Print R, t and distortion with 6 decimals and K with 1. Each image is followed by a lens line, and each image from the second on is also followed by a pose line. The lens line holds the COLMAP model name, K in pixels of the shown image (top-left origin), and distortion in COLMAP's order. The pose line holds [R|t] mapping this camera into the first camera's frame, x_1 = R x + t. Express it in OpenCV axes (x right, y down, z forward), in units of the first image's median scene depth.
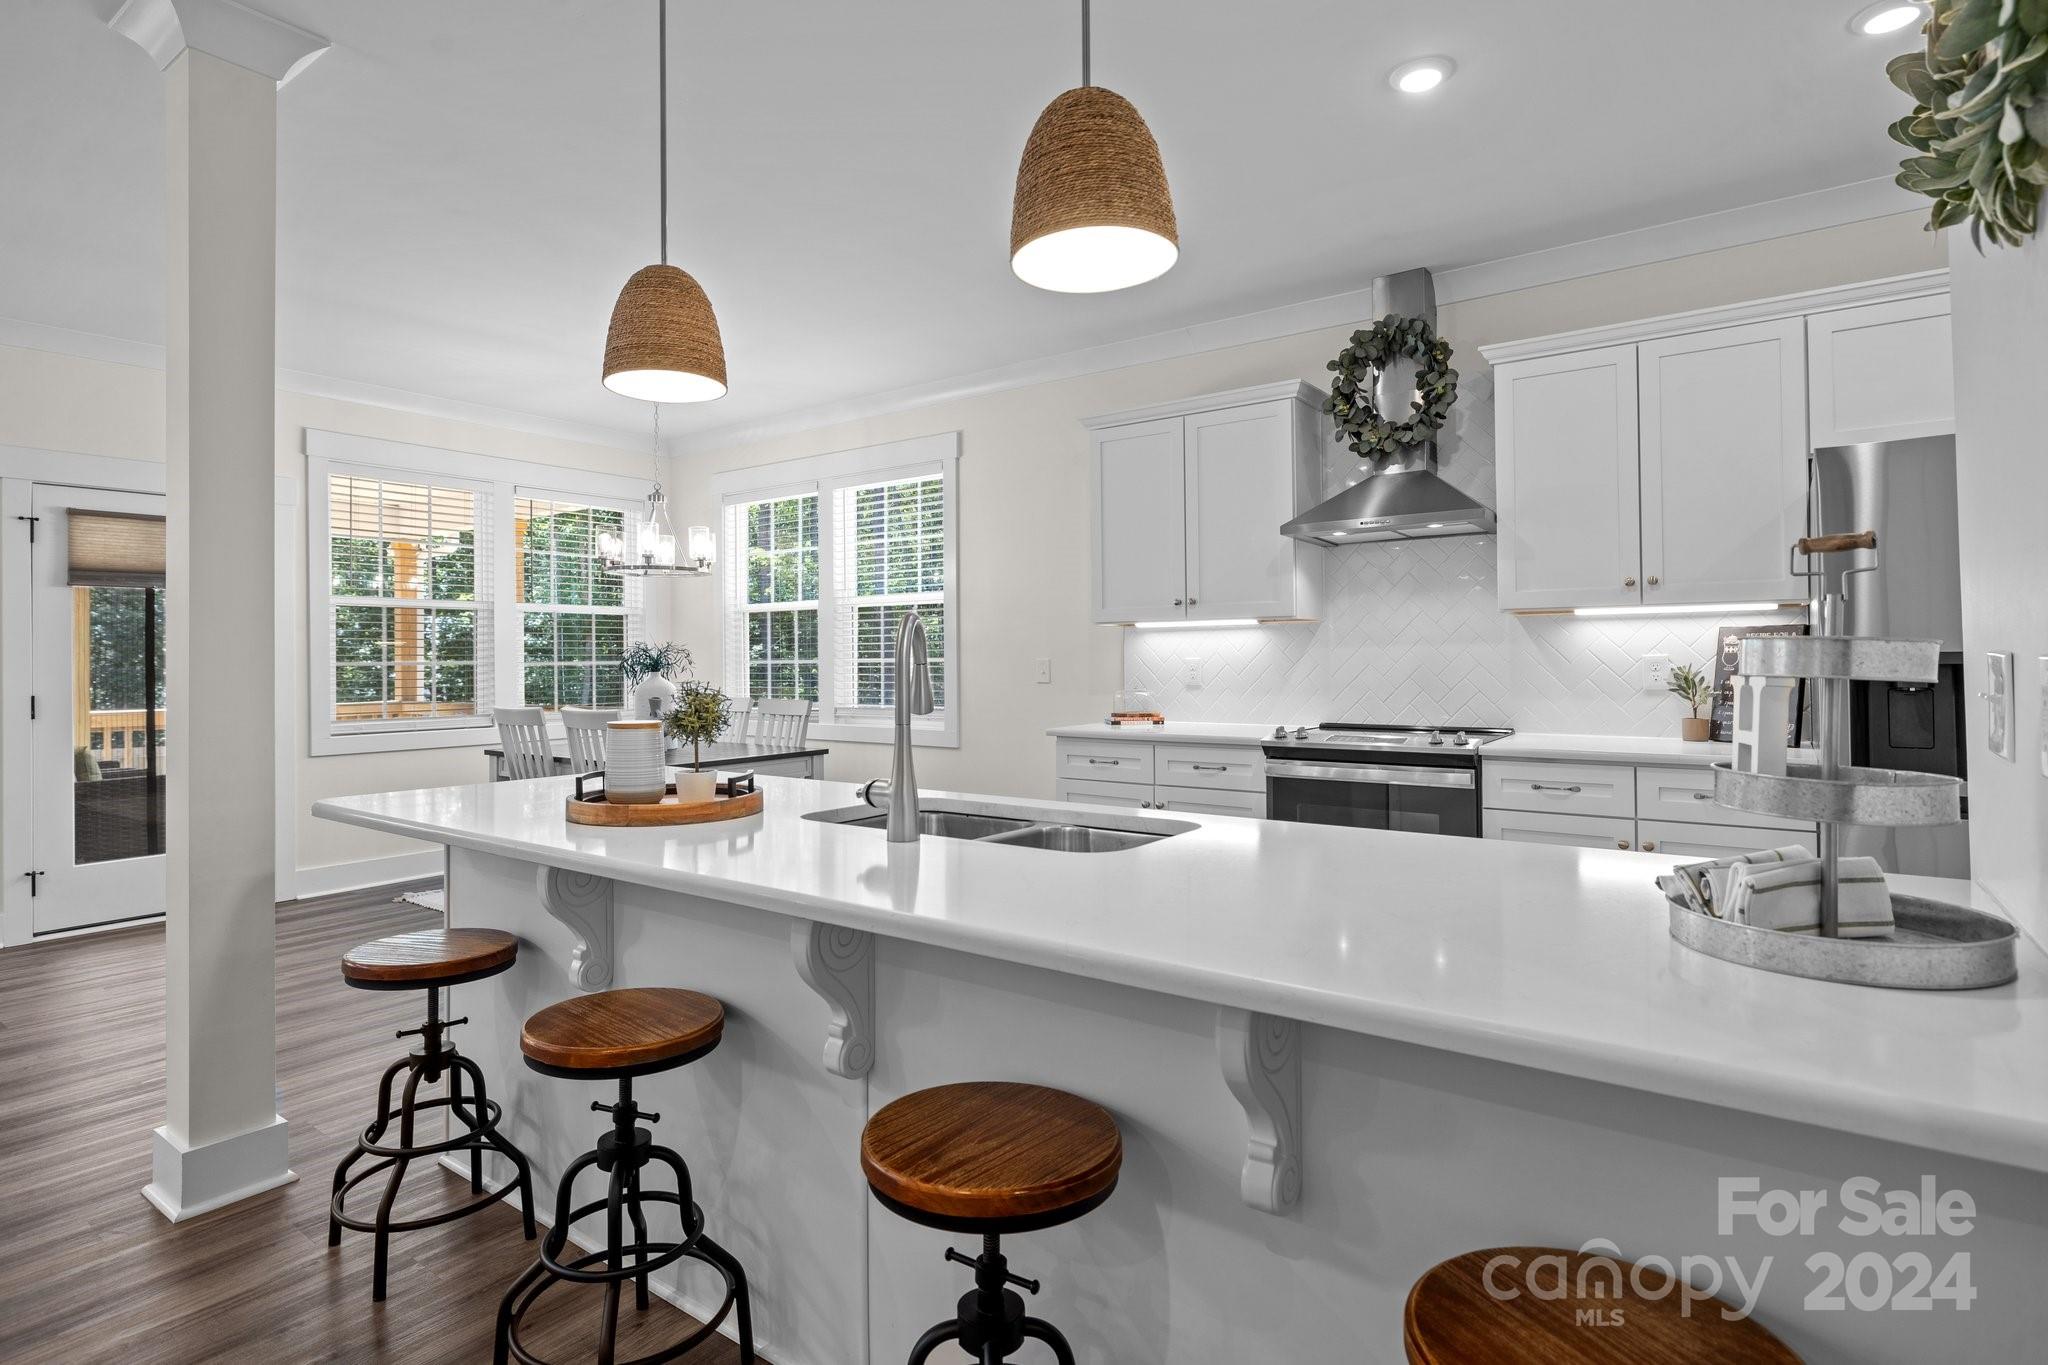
lens RADIAL K [[1032.7, 0, 1026.9], [0, 1032.7, 657.8], [0, 0, 1]] dist [-0.005959, -0.001151]
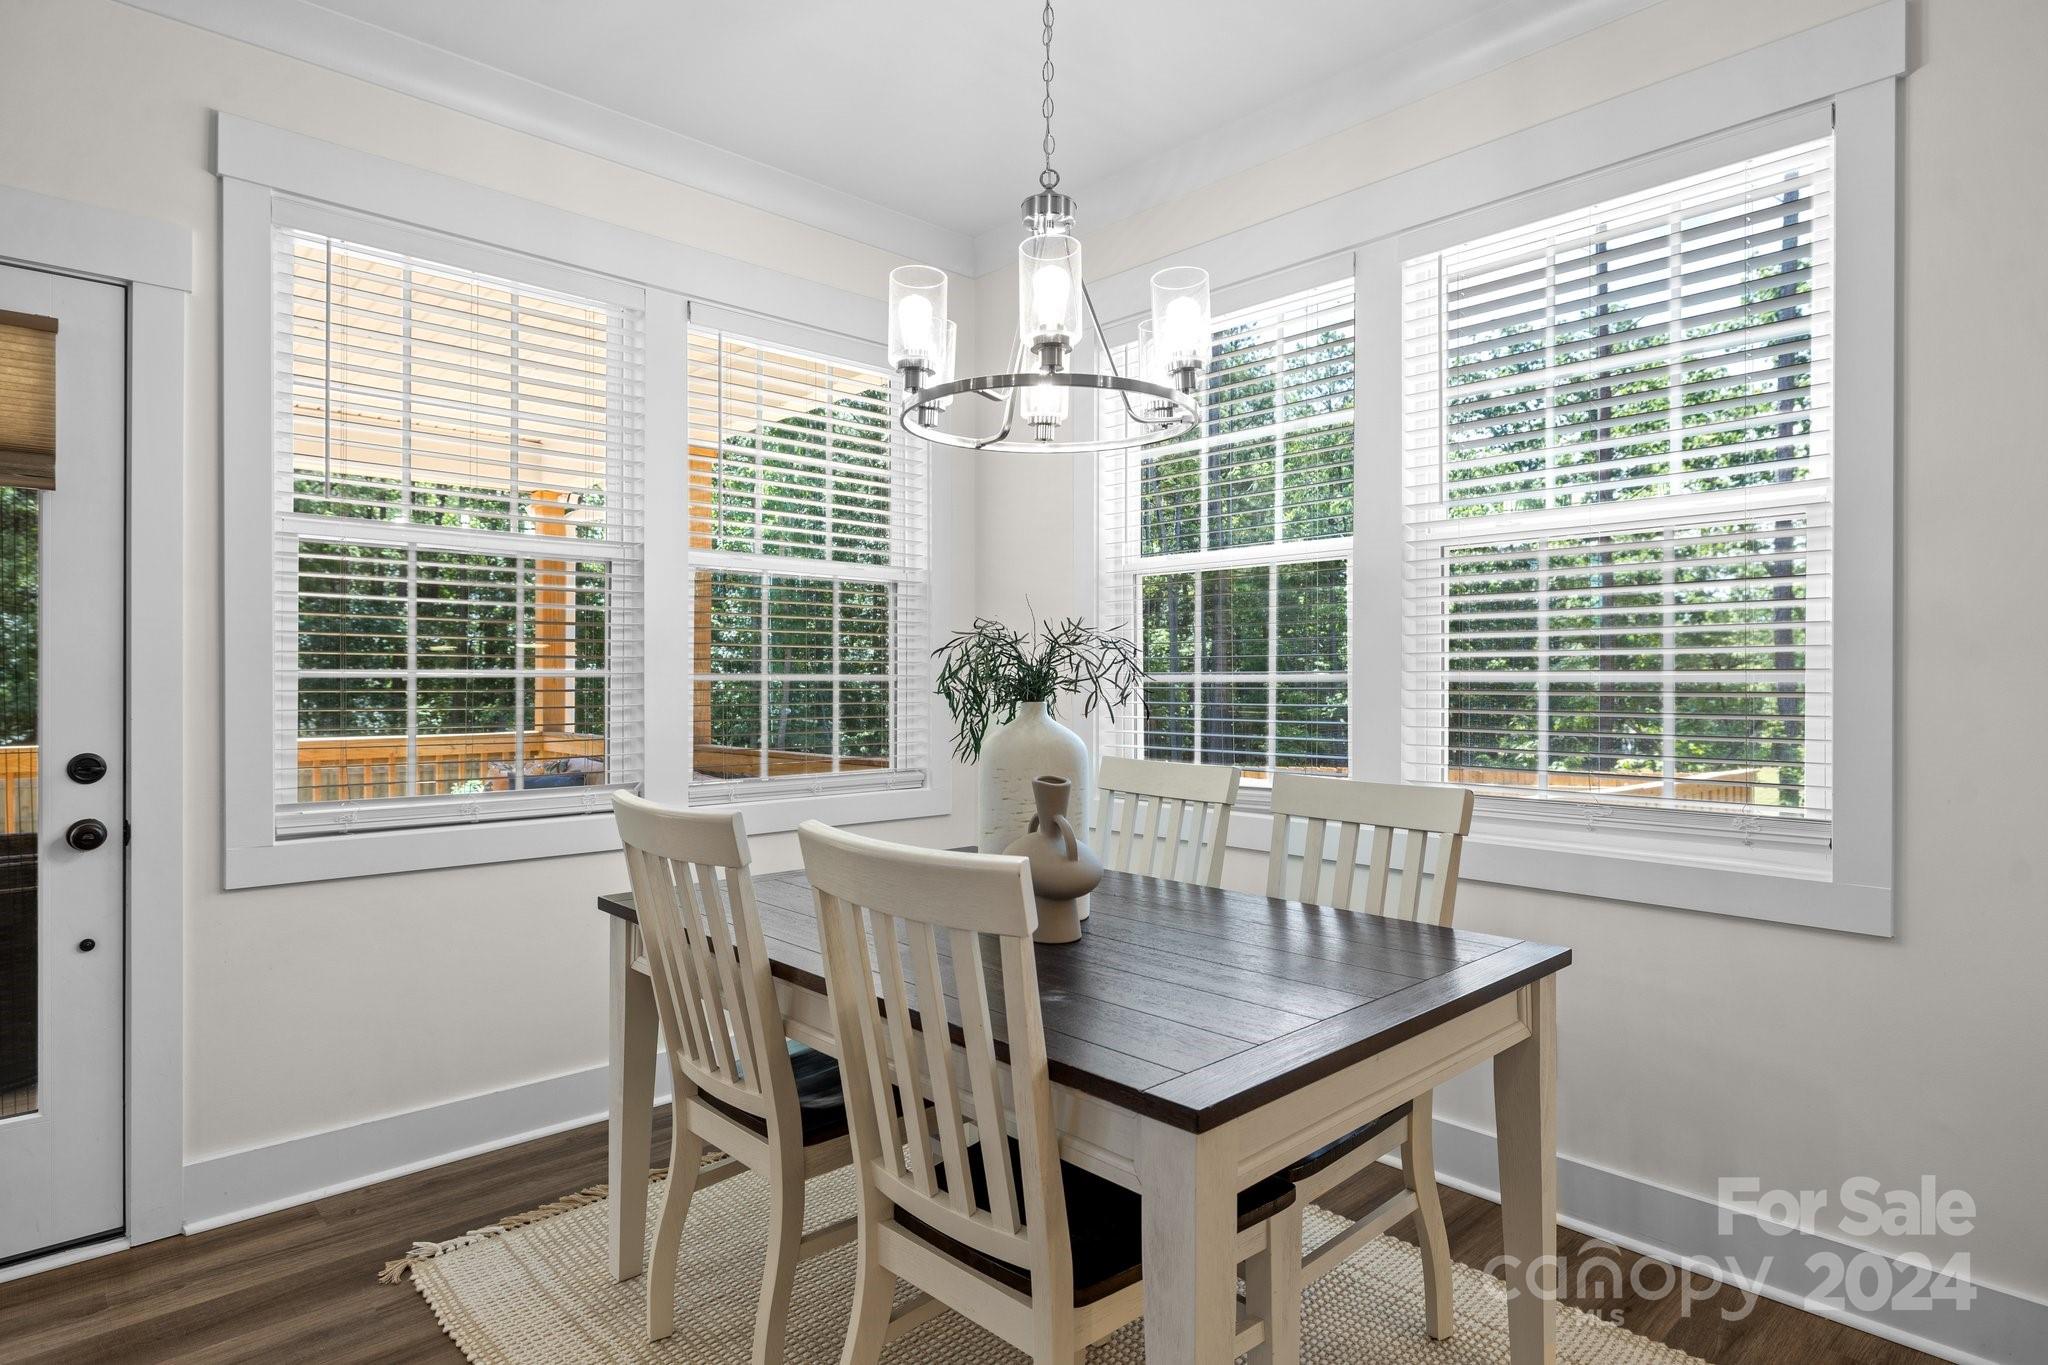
lens RADIAL K [[1122.2, 0, 1026.2], [0, 1122.2, 674.4], [0, 0, 1]] dist [-0.013190, -0.000078]
pose [[0.982948, 0.011010, -0.183553, -0.327339], [-0.011672, 0.999929, -0.002523, 0.005476], [0.183512, 0.004622, 0.983007, 0.691897]]
